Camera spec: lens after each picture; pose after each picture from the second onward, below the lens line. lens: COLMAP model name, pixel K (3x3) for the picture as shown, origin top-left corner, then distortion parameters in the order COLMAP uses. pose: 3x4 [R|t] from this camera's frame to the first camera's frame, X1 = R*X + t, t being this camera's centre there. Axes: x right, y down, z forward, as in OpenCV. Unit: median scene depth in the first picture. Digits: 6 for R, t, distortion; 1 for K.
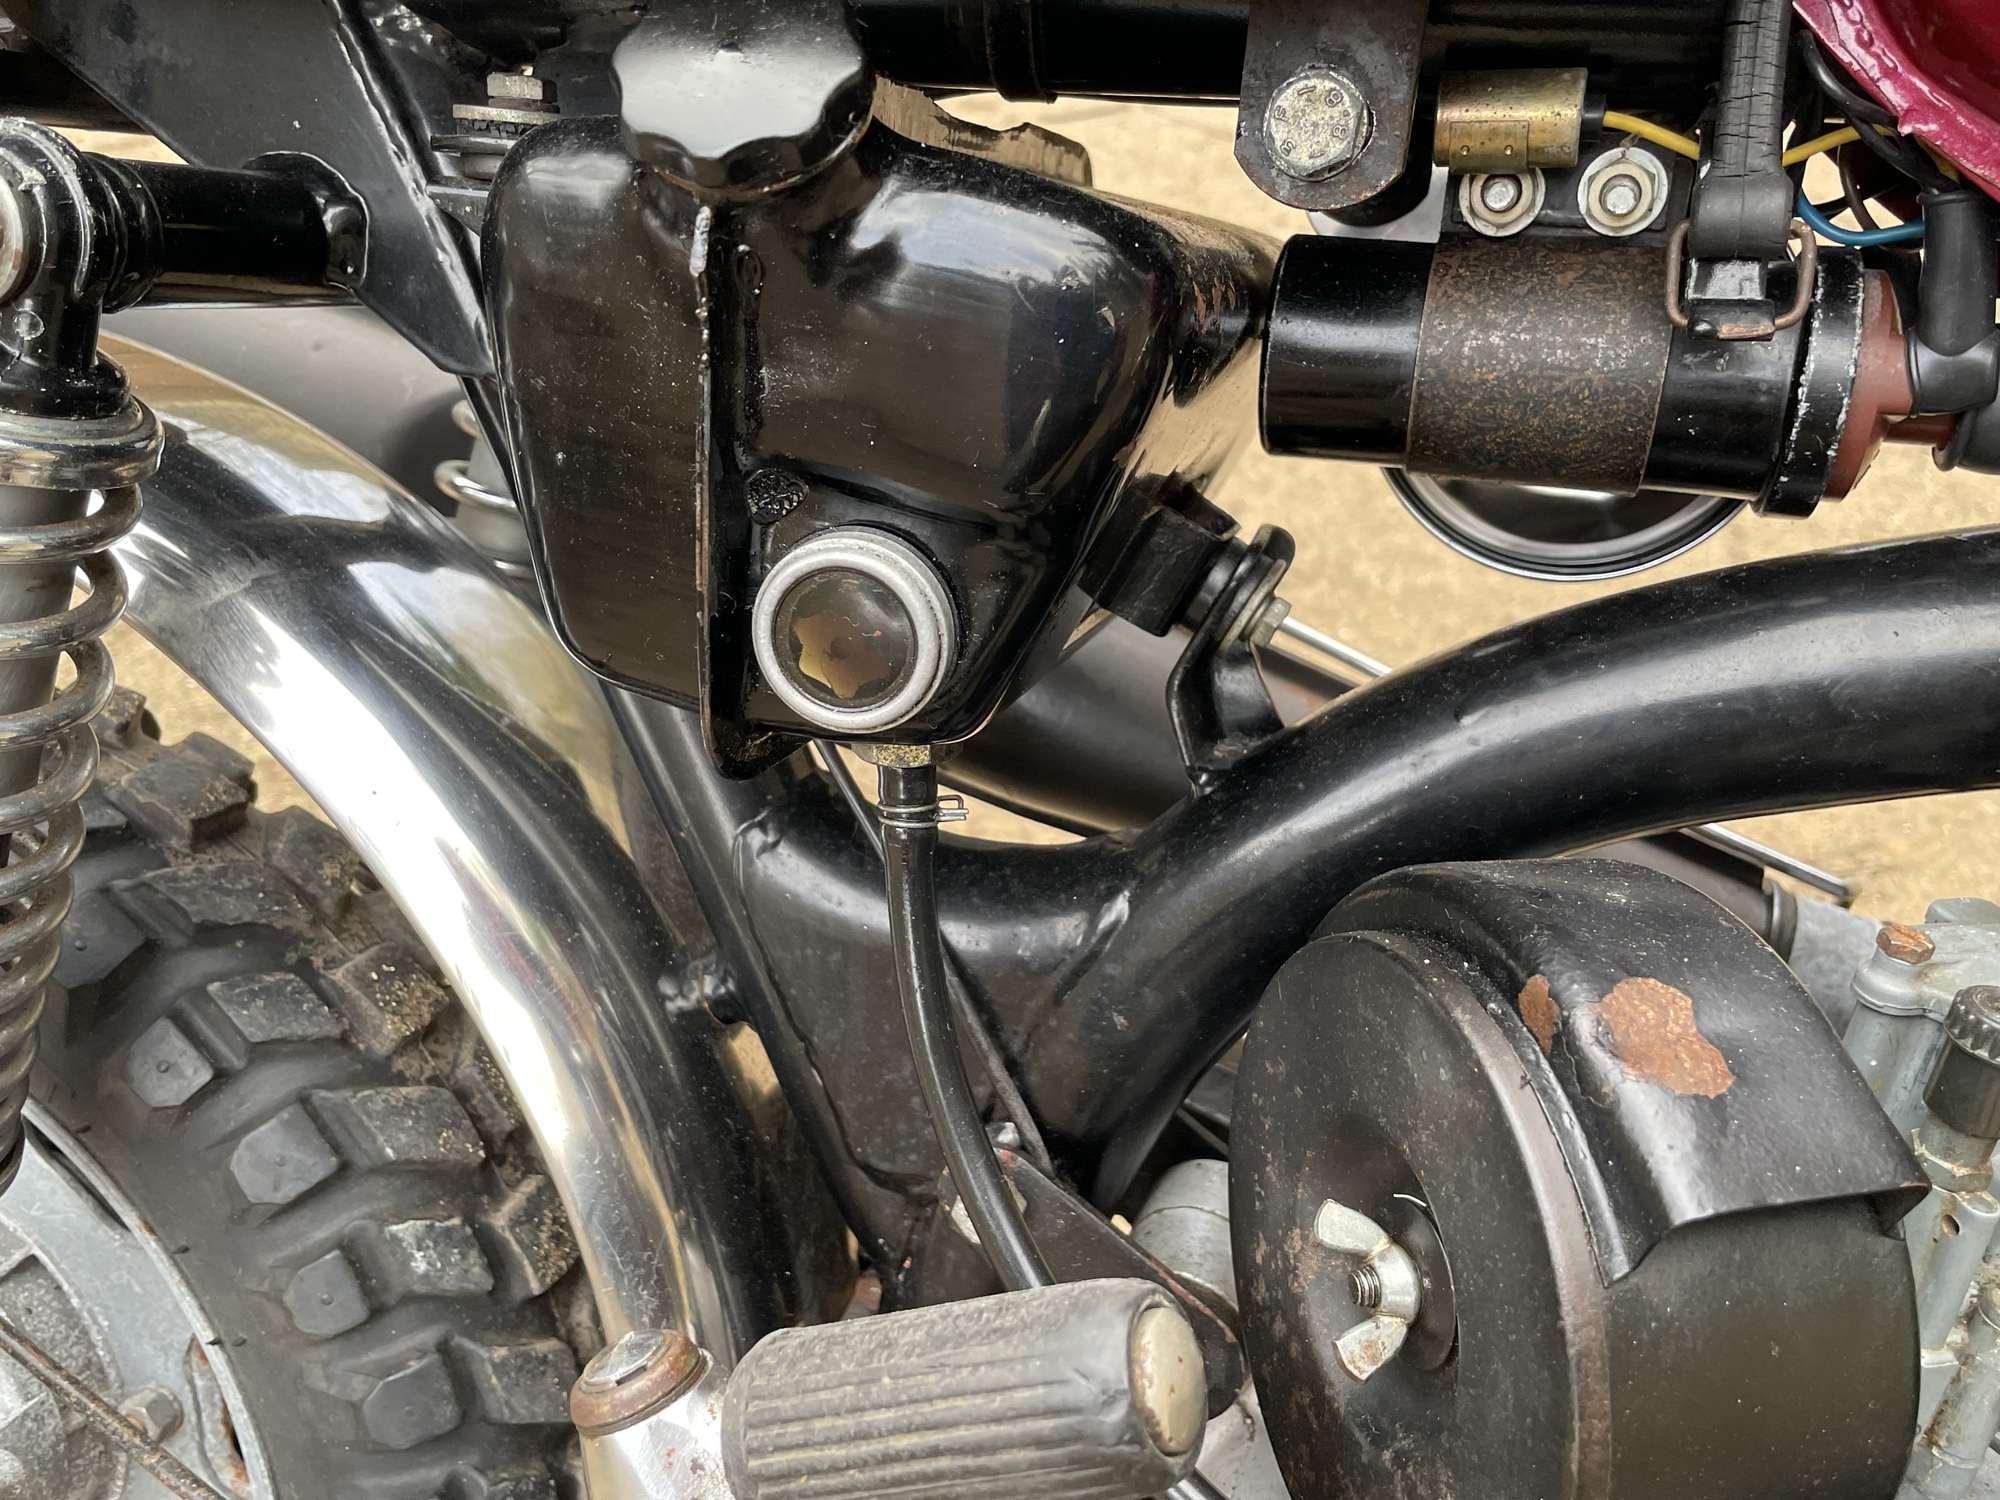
lens RADIAL K [[1720.3, 0, 999.9], [0, 1720.3, 750.9], [0, 0, 1]] dist [0.083768, -0.120150]
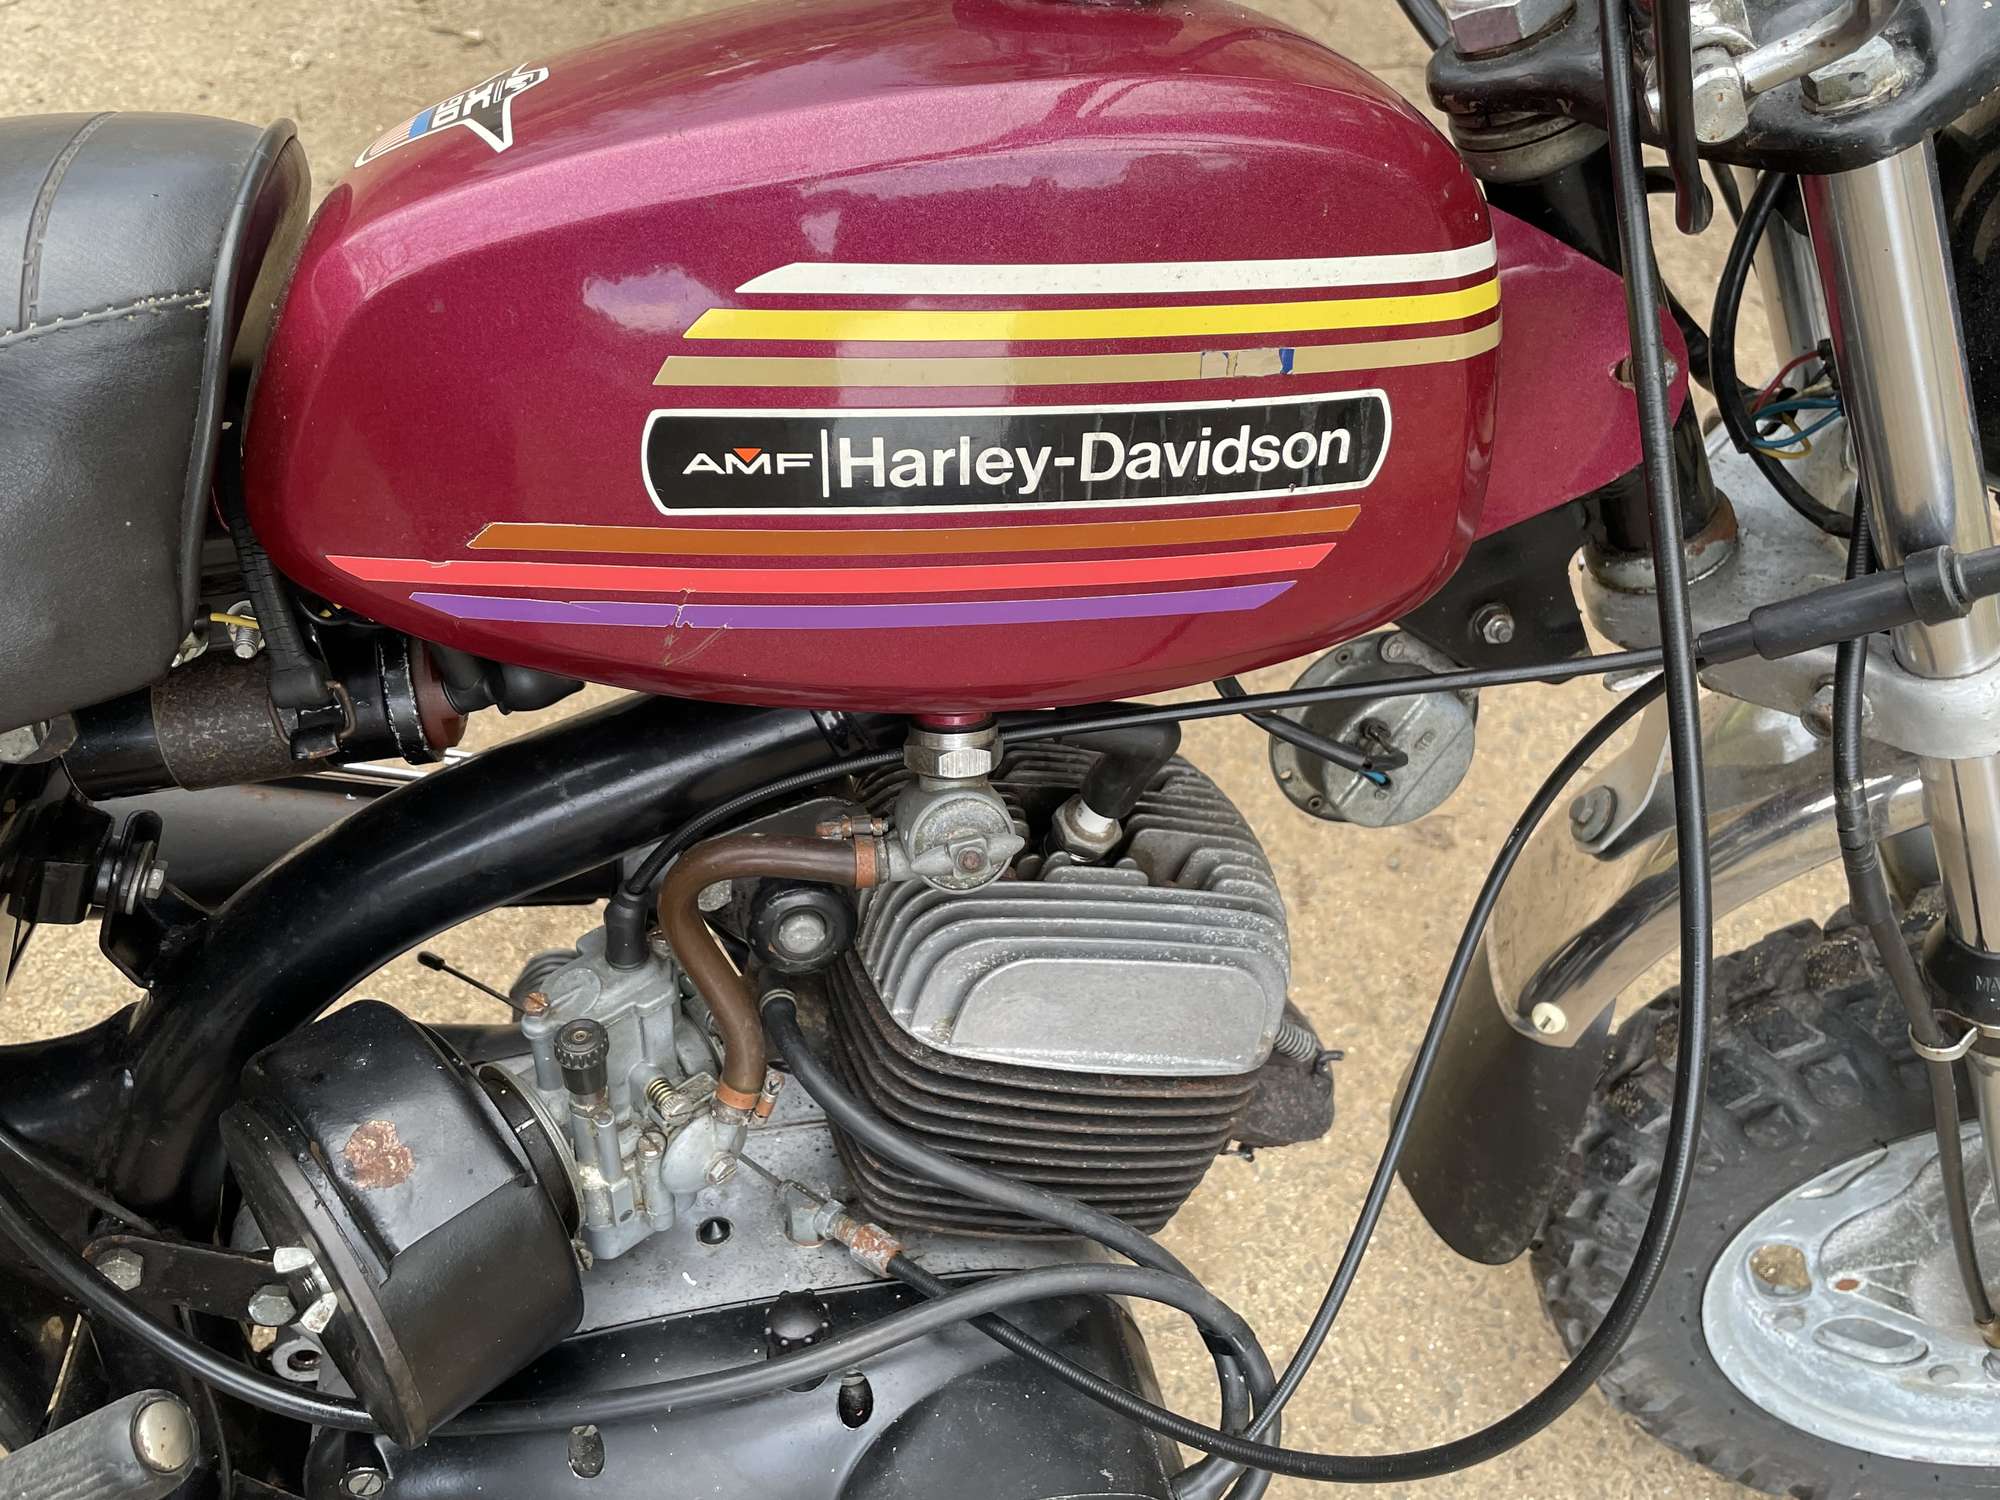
lens RADIAL K [[1720.3, 0, 980.8], [0, 1720.3, 720.5], [0, 0, 1]] dist [0.083768, -0.120150]
pose [[0.888304, -0.338031, 0.310889, 0.358097], [0.247047, 0.922365, 0.297004, -0.464083], [-0.387149, -0.187026, 0.902849, -0.619945]]
